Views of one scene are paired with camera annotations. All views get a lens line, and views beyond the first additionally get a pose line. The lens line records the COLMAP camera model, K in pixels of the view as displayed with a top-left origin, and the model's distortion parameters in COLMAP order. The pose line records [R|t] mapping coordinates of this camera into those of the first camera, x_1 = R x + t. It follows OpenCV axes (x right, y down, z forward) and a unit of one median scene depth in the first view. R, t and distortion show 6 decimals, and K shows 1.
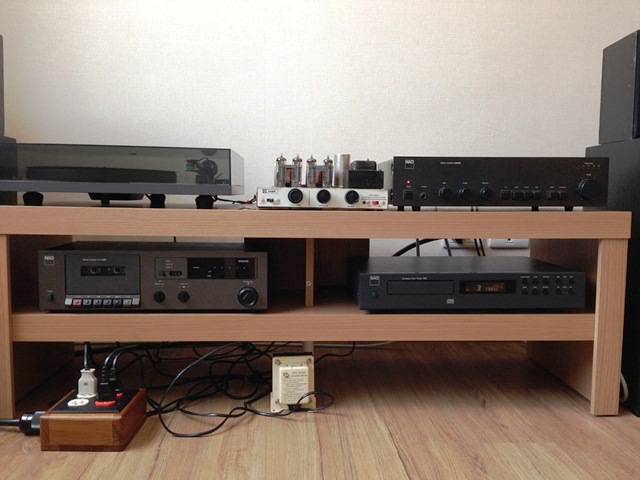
lens RADIAL K [[601.4, 0, 321.7], [0, 601.4, 239.9], [0, 0, 1]] dist [0.046386, 0.000000]
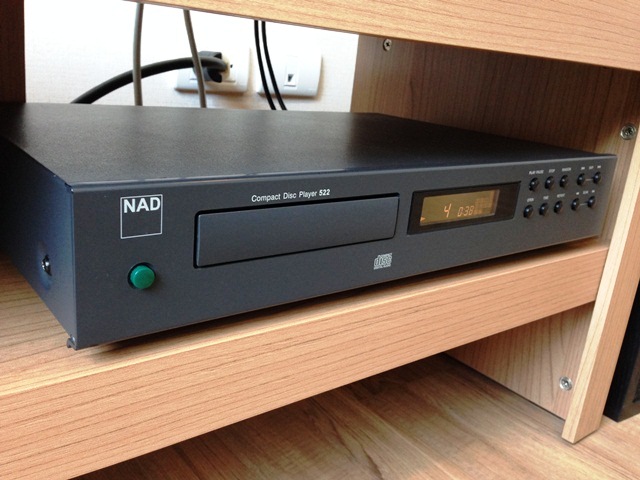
lens RADIAL K [[601.4, 0, 322.8], [0, 601.4, 240.3], [0, 0, 1]] dist [0.046386, 0.000000]
pose [[0.812416, -0.098752, 0.574656, 0.013280], [-0.041981, 0.973090, 0.226570, 0.021887], [-0.581566, -0.208193, 0.786408, 0.720355]]
